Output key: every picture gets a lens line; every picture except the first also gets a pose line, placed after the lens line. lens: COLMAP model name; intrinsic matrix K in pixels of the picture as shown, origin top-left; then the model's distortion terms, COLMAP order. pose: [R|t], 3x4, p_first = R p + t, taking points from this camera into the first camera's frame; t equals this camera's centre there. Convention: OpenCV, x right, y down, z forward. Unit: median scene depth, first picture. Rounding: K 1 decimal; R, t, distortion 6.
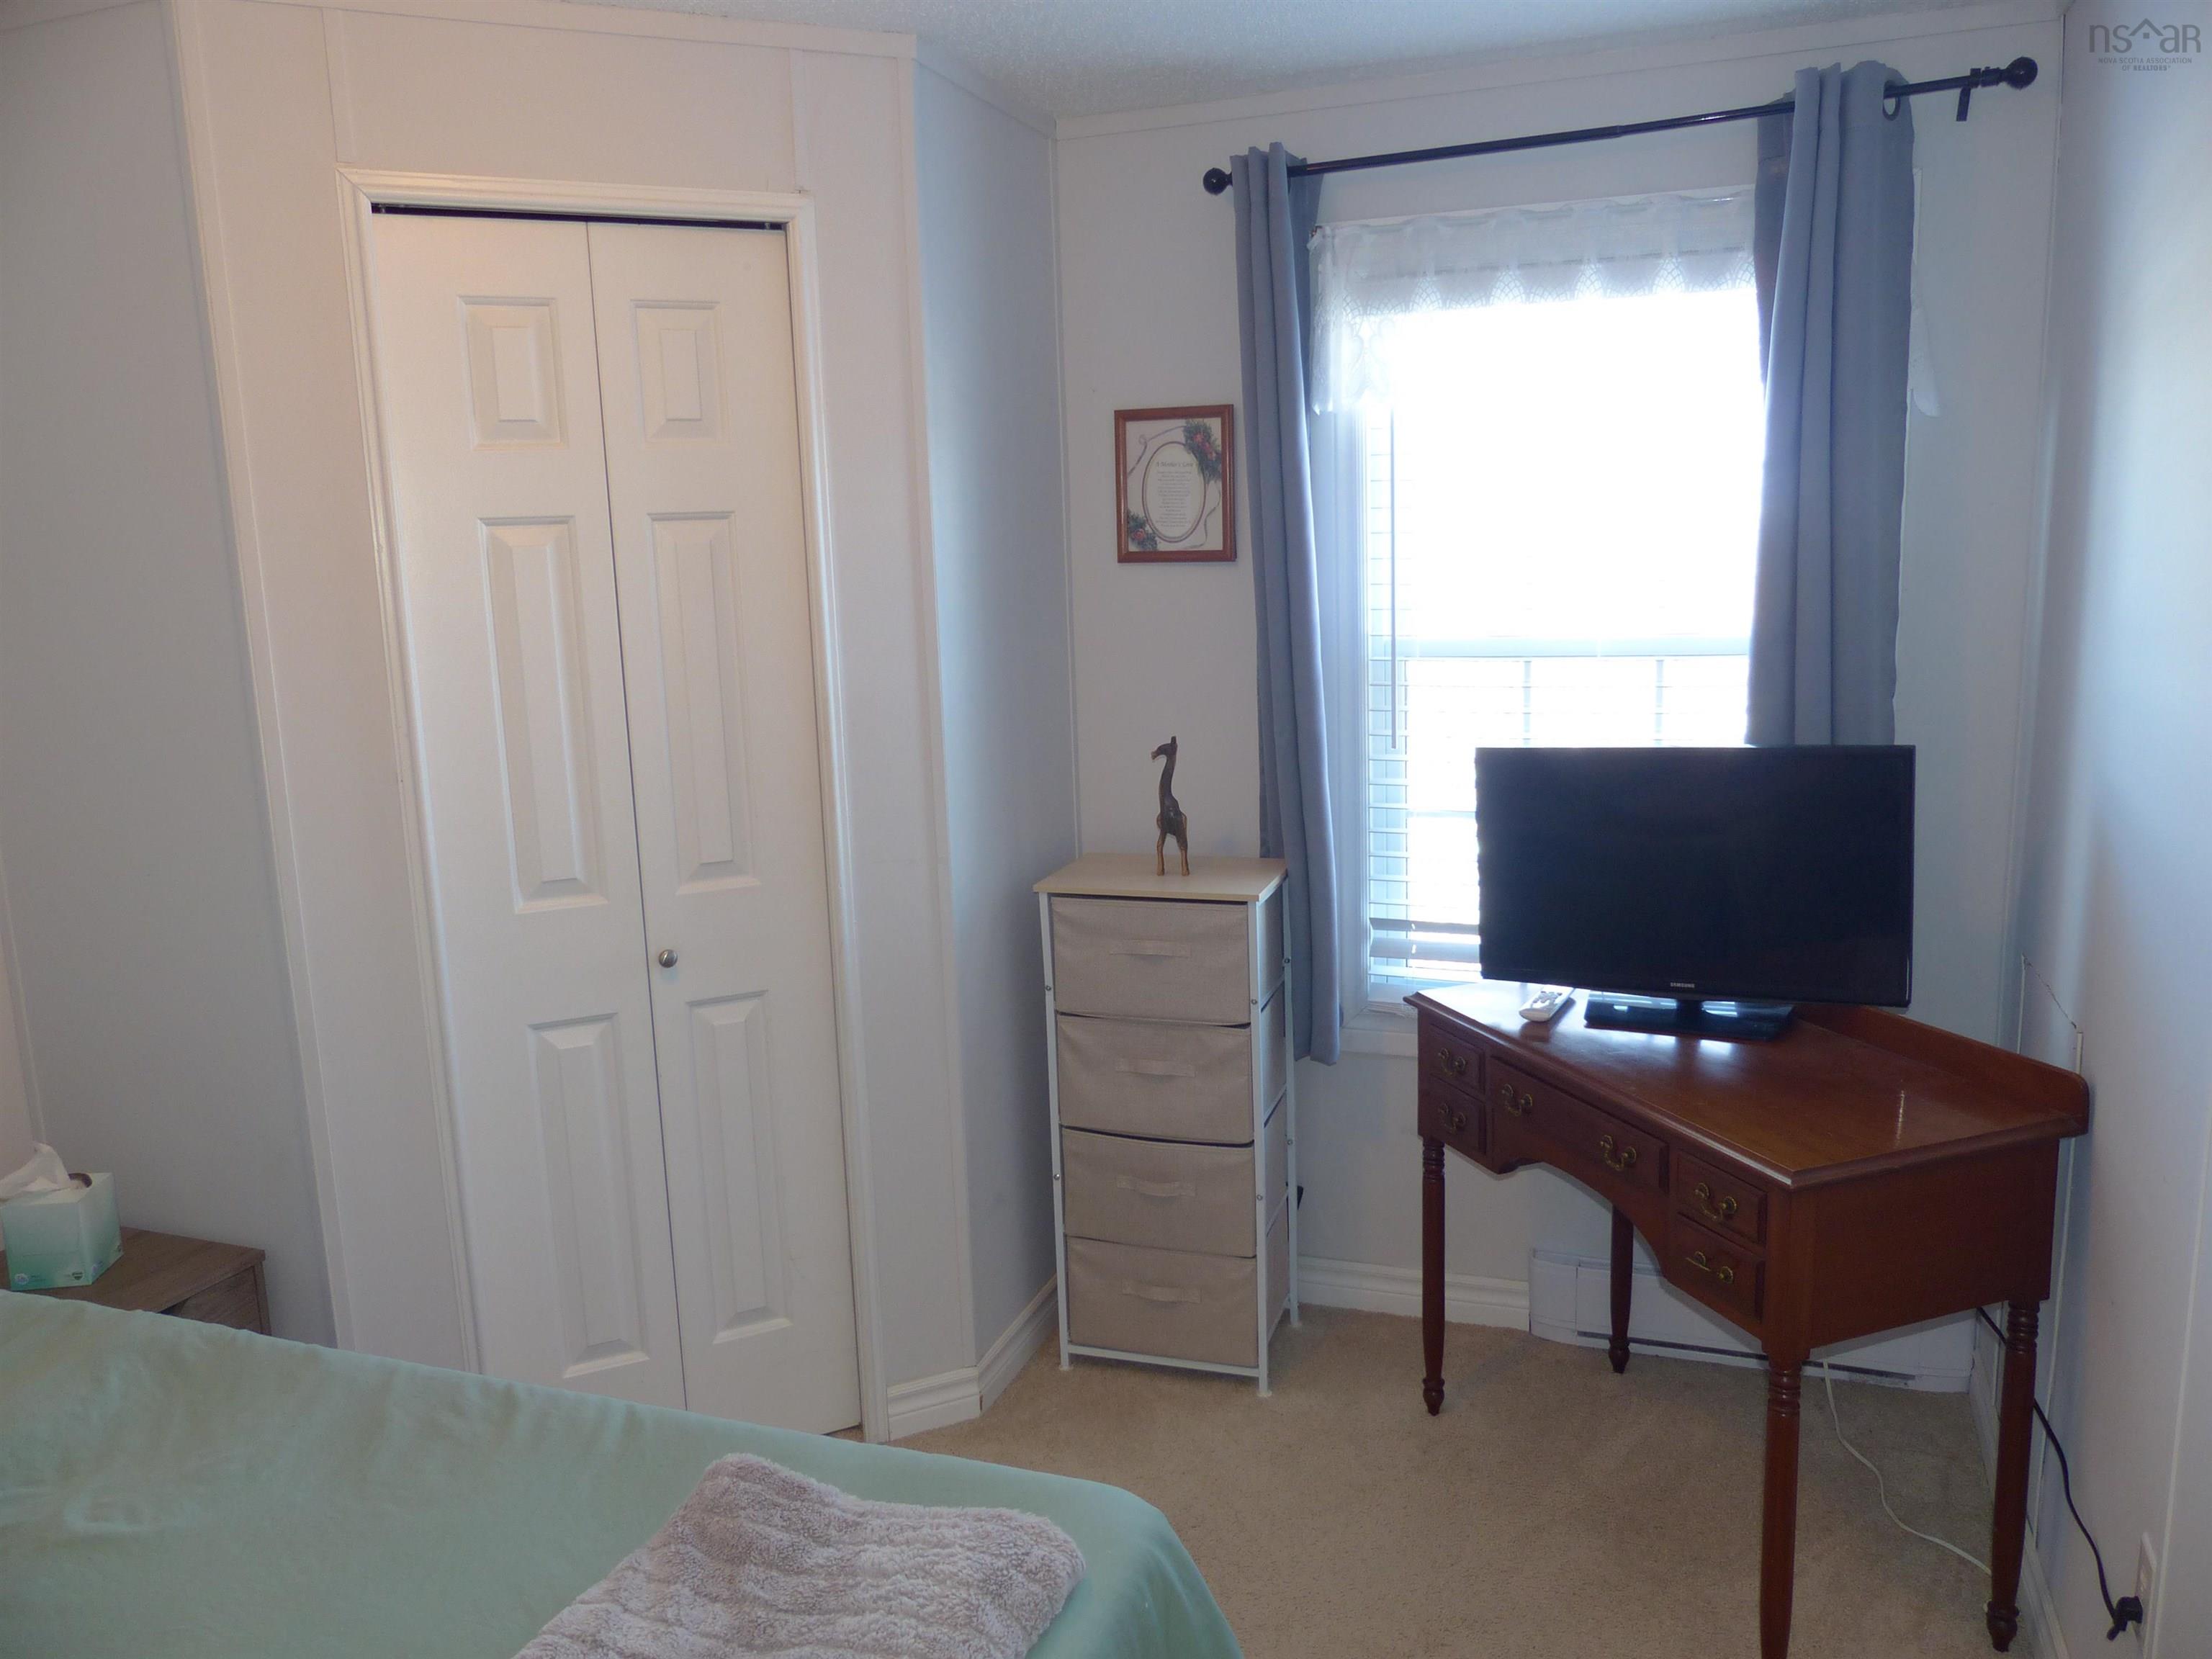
lens RADIAL K [[1649.2, 0, 1110.3], [0, 1649.2, 830.7], [0, 0, 1]] dist [-0.038270, 0.025635]
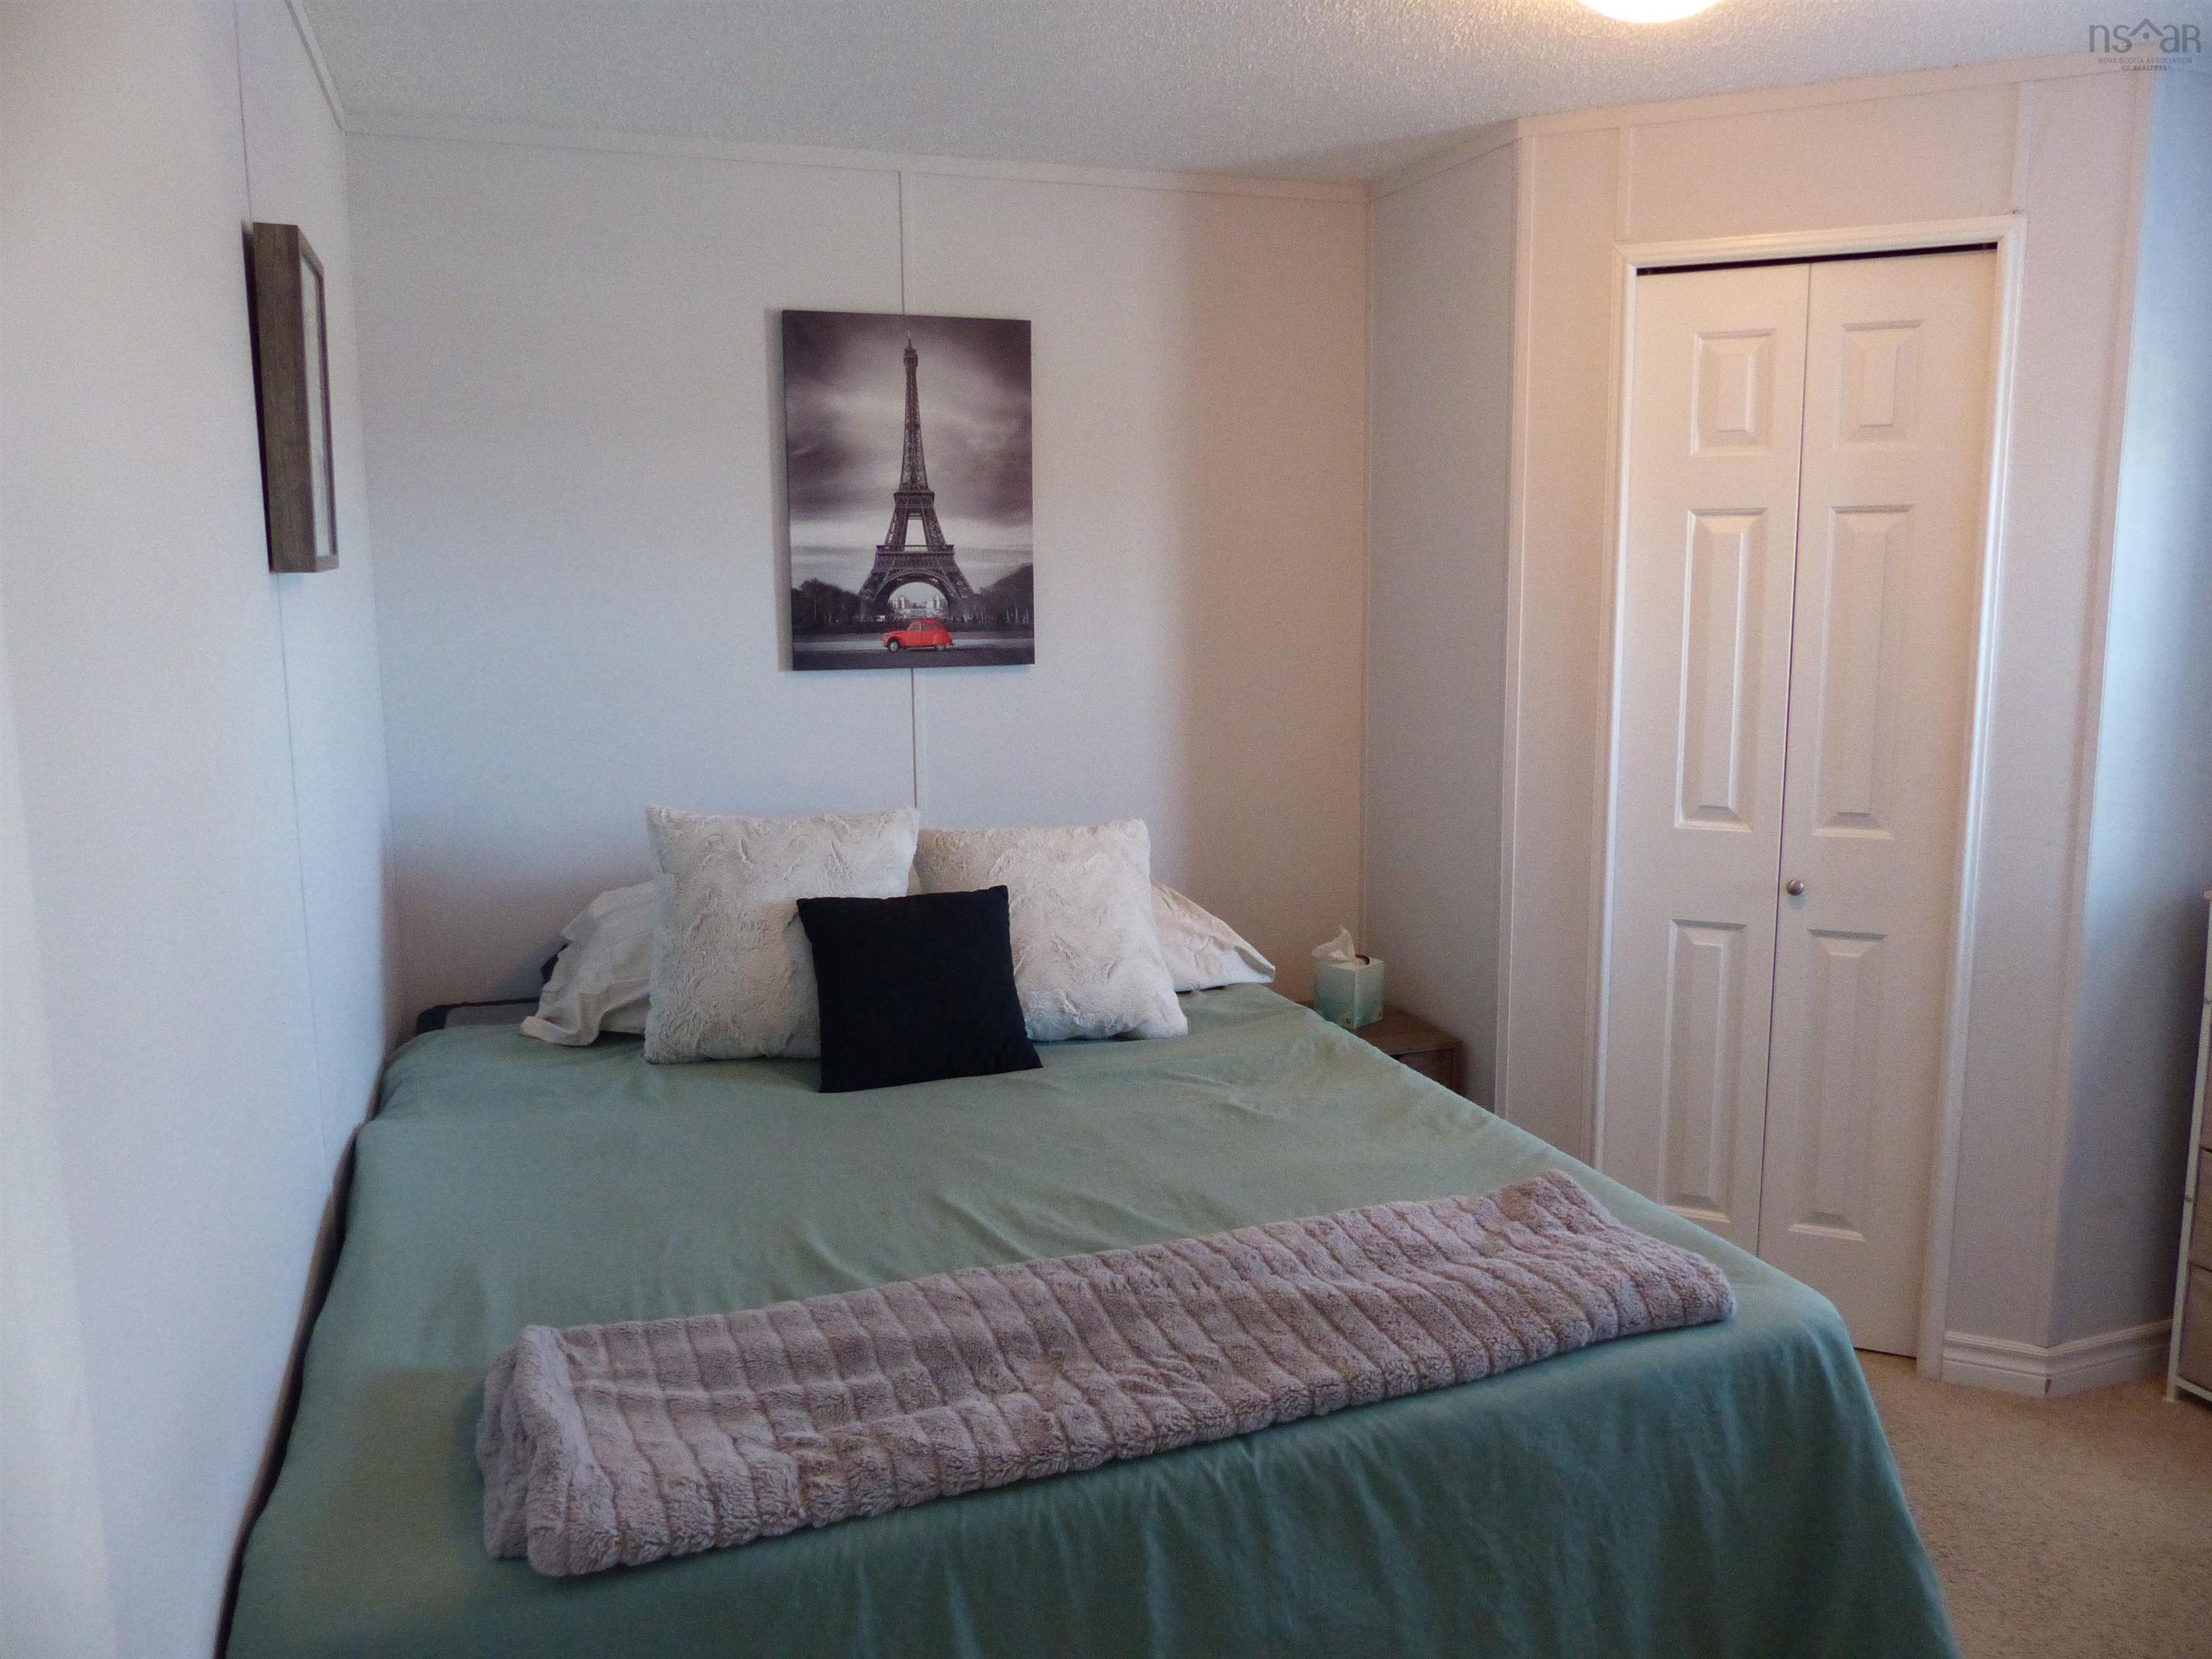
lens RADIAL K [[1649.2, 0, 1105.4], [0, 1649.2, 817.8], [0, 0, 1]] dist [-0.038270, 0.025635]
pose [[0.637949, 0.146227, -0.756068, 0.302168], [-0.143848, 0.987153, 0.069546, 0.018691], [0.756525, 0.064392, 0.650787, -0.135822]]
